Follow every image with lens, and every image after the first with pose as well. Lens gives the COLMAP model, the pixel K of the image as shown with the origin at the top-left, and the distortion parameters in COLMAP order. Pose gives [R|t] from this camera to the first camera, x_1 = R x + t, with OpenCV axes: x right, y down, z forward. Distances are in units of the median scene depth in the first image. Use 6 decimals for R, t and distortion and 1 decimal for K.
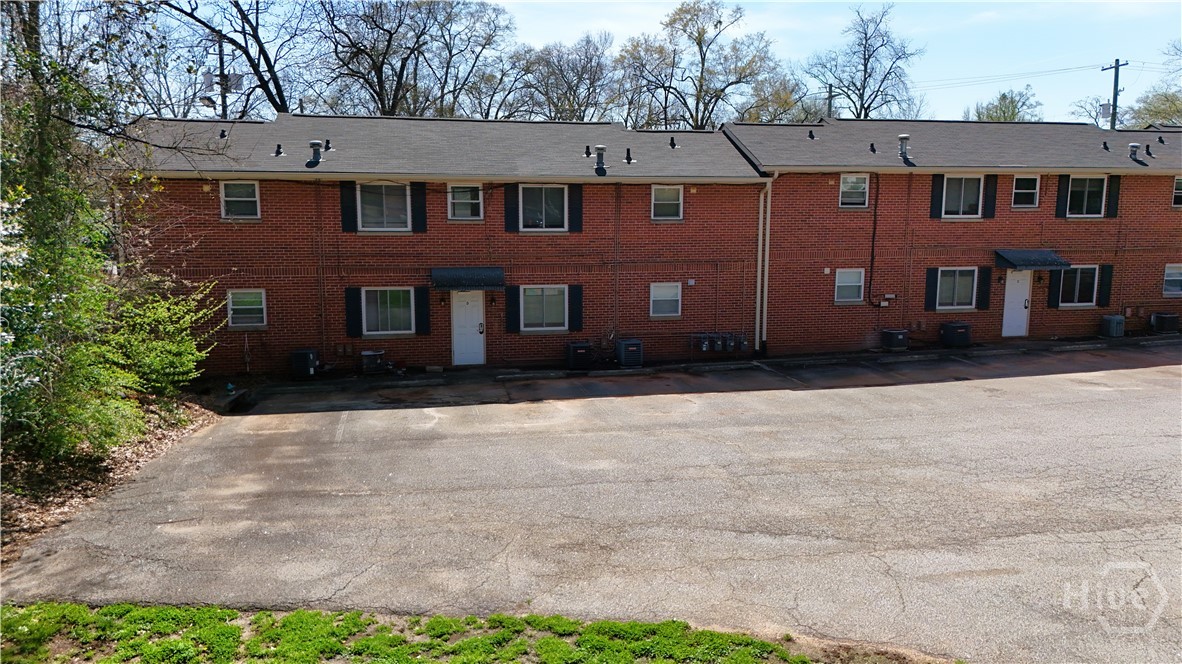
lens RADIAL K [[784.9, 0, 590.8], [0, 784.9, 329.6], [0, 0, 1]] dist [0.059649, -0.000917]
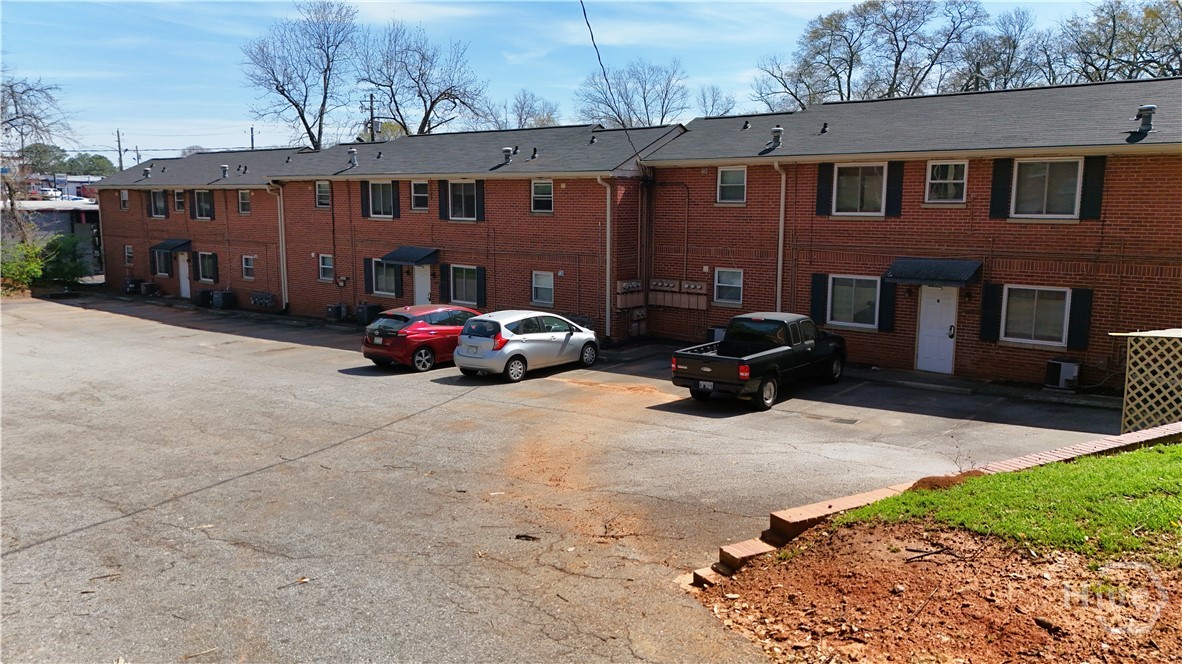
lens RADIAL K [[881.9, 0, 588.2], [0, 881.9, 336.5], [0, 0, 1]] dist [0.057367, -0.046701]
pose [[0.662944, 0.119301, -0.739102, 0.962991], [-0.107690, 0.992151, 0.063553, -0.046377], [0.740883, 0.037462, 0.670589, 0.198057]]
